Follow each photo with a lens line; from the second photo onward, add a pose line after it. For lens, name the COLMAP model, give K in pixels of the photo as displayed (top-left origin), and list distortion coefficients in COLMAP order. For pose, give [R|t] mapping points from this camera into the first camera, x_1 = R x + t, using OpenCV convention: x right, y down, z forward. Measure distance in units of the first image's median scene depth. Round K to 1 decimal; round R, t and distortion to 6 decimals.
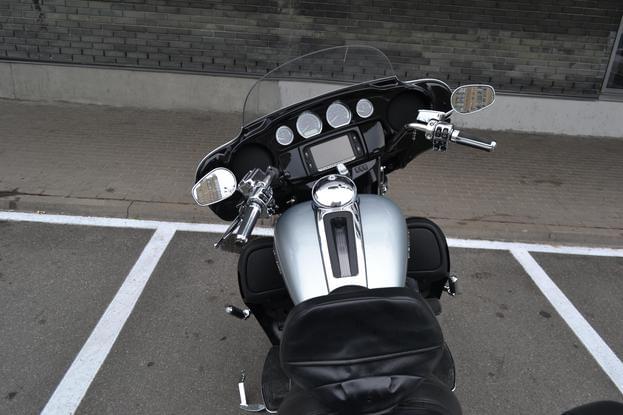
lens RADIAL K [[493.9, 0, 312.5], [0, 493.9, 209.9], [0, 0, 1]] dist [-0.011449, 0.005756]
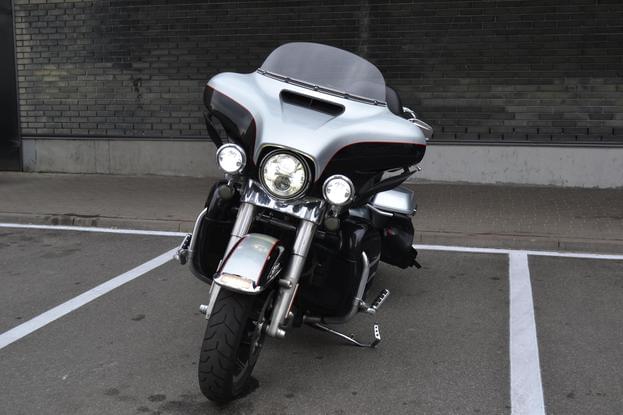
lens RADIAL K [[737.5, 0, 312.0], [0, 737.5, 207.3], [0, 0, 1]] dist [-0.020201, 0.000000]
pose [[0.962311, -0.027599, -0.270549, 0.245656], [-0.043063, 0.966821, -0.251799, 0.231201], [0.268522, 0.253960, 0.929193, -0.340611]]
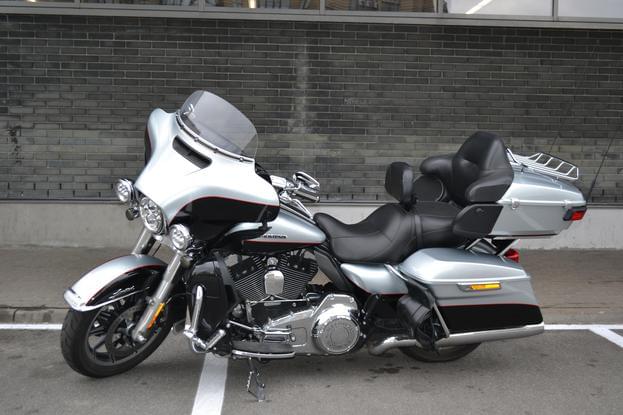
lens RADIAL K [[737.5, 0, 313.6], [0, 737.5, 209.8], [0, 0, 1]] dist [-0.020201, 0.000000]
pose [[0.996487, -0.056449, 0.061869, -0.112787], [0.073348, 0.944794, -0.319350, 0.159426], [-0.040426, 0.322766, 0.945615, -0.214066]]
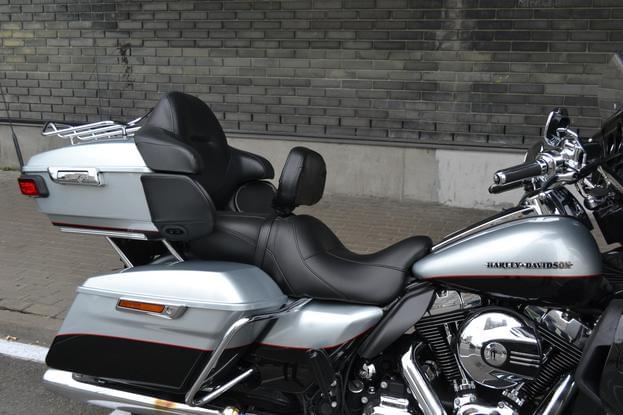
lens RADIAL K [[697.8, 0, 311.5], [0, 697.8, 208.9], [0, 0, 1]] dist [-0.015681, 0.000000]
pose [[0.936484, 0.021377, -0.350059, 0.101145], [-0.082010, 0.983815, -0.159317, -0.030540], [0.340988, 0.177906, 0.923080, 0.129235]]
